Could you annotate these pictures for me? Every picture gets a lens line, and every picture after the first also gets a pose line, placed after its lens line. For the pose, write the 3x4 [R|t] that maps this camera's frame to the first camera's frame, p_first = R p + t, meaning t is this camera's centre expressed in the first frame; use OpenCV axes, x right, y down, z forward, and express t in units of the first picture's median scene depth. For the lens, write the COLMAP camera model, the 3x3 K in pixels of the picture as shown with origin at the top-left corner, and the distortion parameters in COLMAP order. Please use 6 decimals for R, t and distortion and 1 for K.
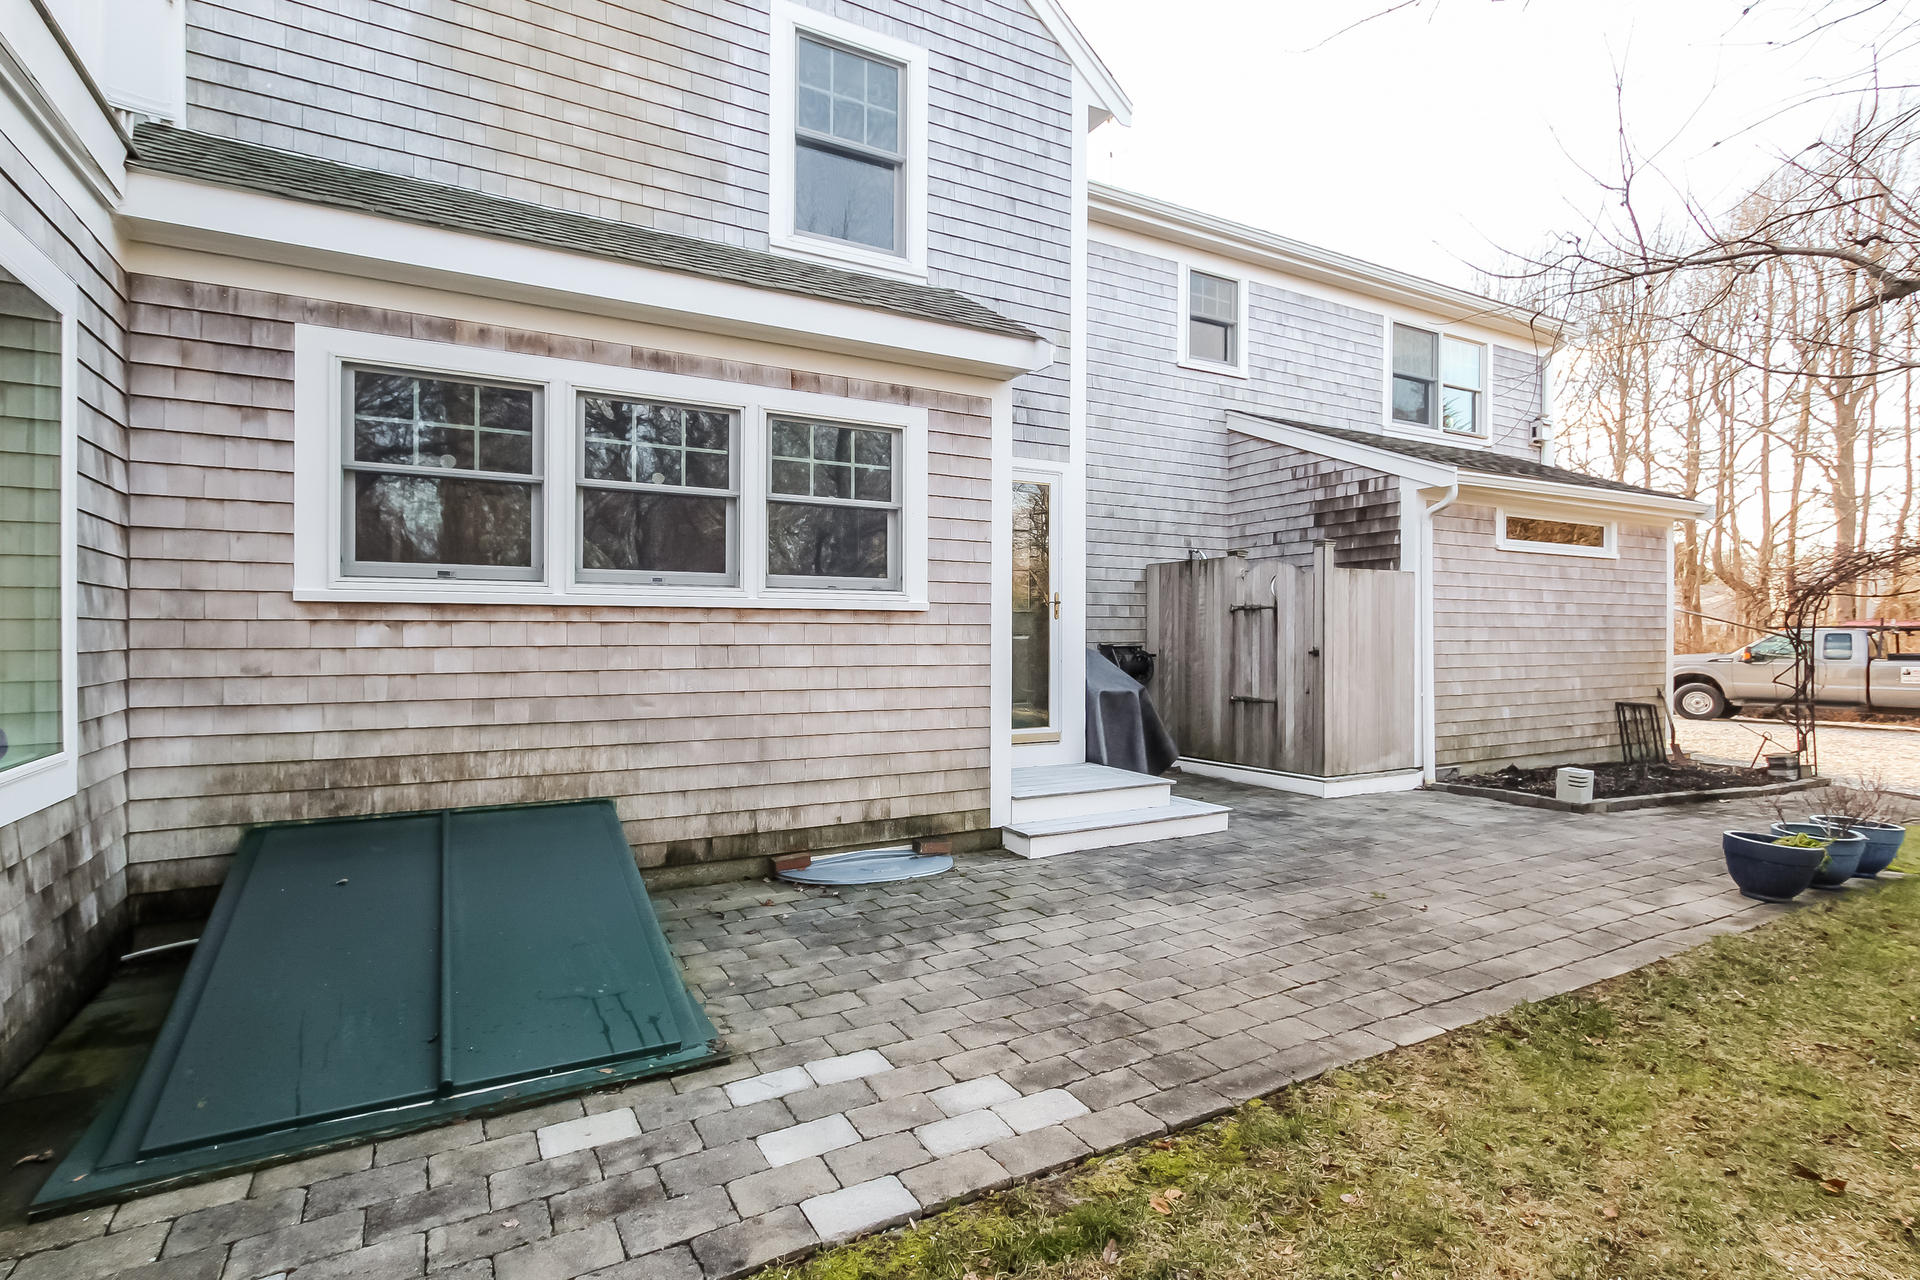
lens RADIAL K [[920.6, 0, 960.0], [0, 920.6, 640.0], [0, 0, 1]] dist [-0.002719, -0.000011]
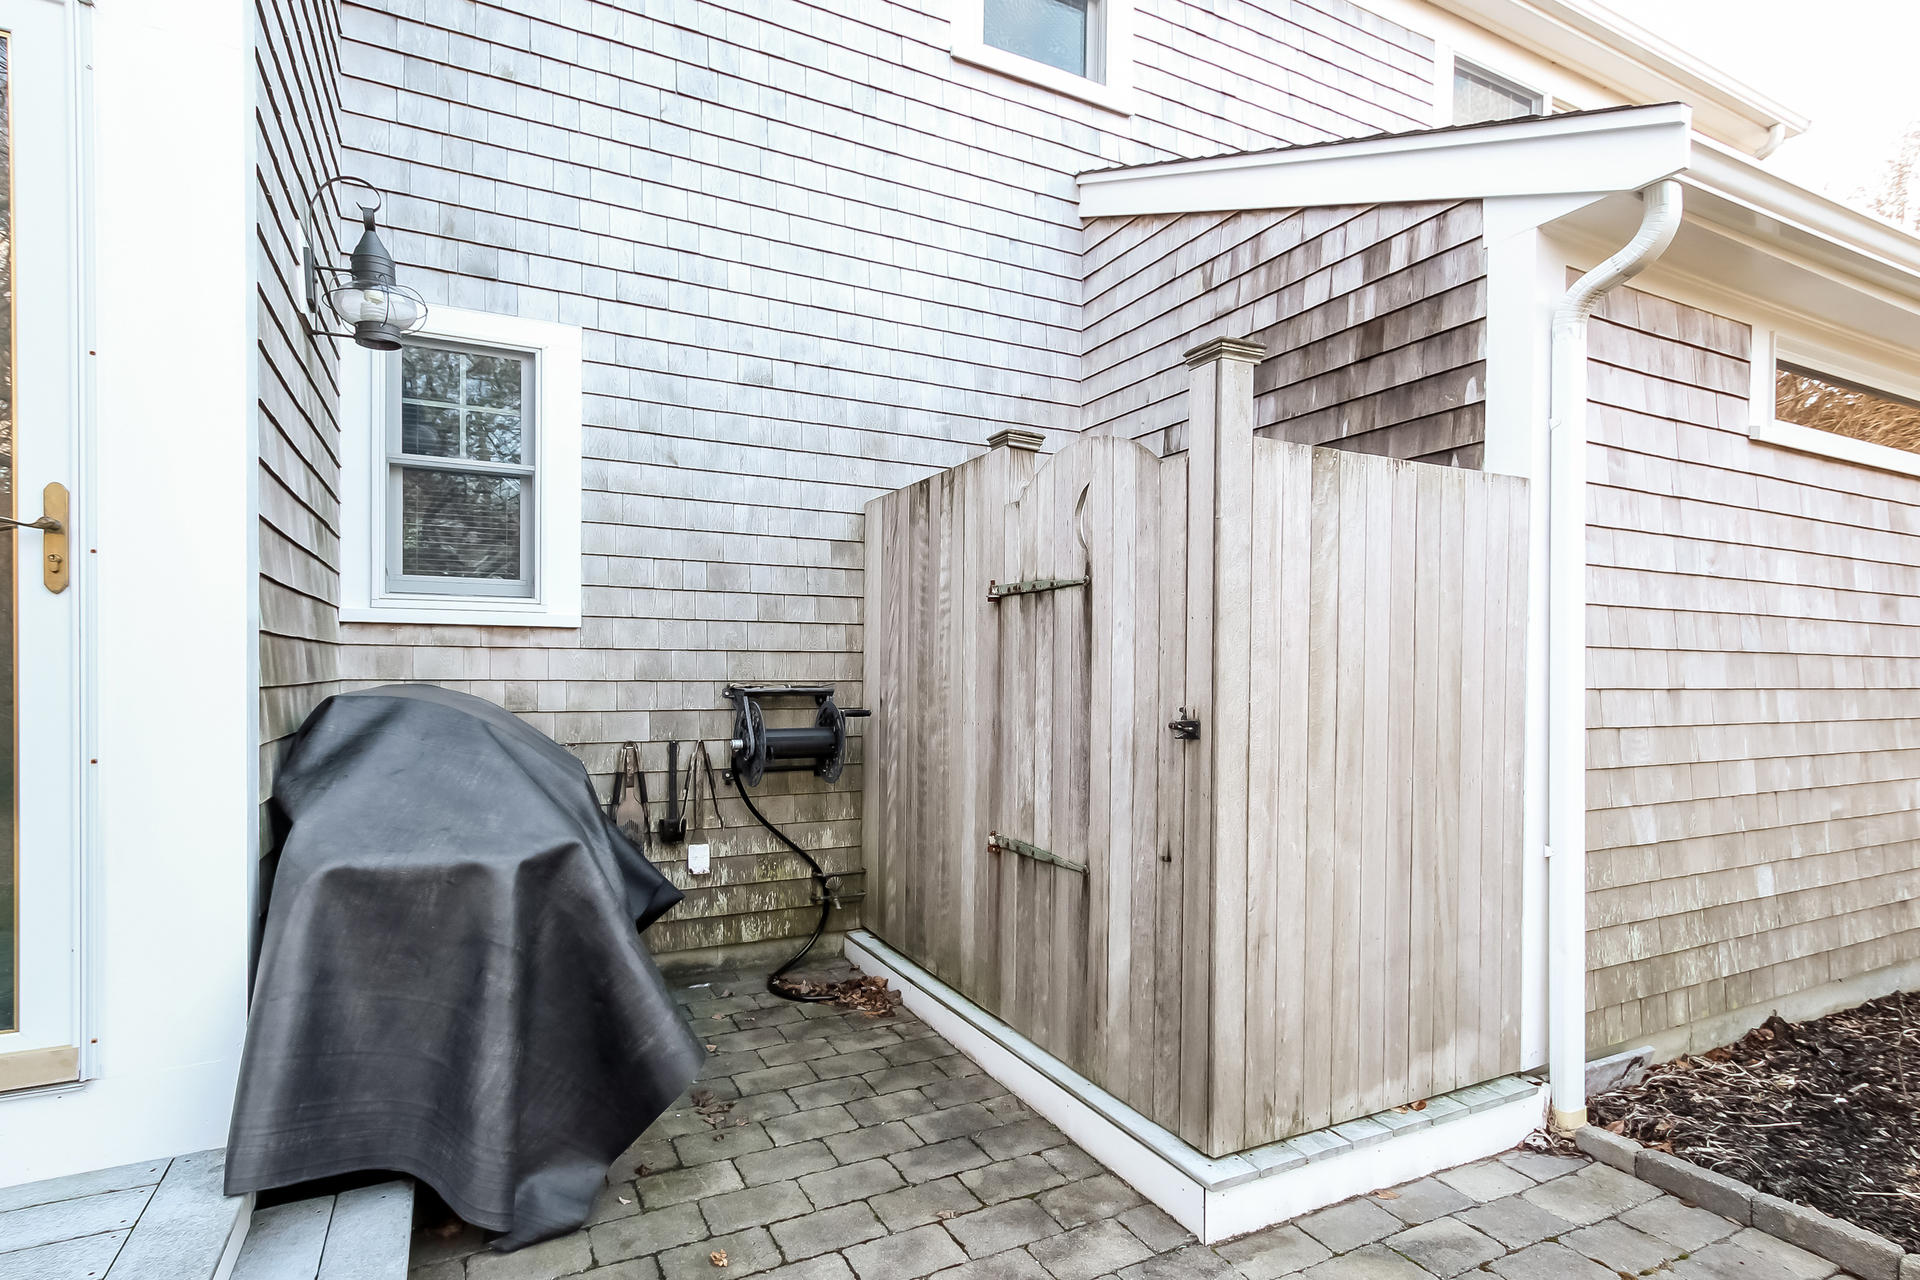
lens RADIAL K [[920.5, 0, 922.9], [0, 920.5, 676.2], [0, 0, 1]] dist [-0.001831, -0.000710]
pose [[0.997665, 0.010261, -0.067528, 0.290449], [-0.009828, 0.999929, 0.006743, -0.003631], [0.067592, -0.006064, 0.997695, 0.633984]]
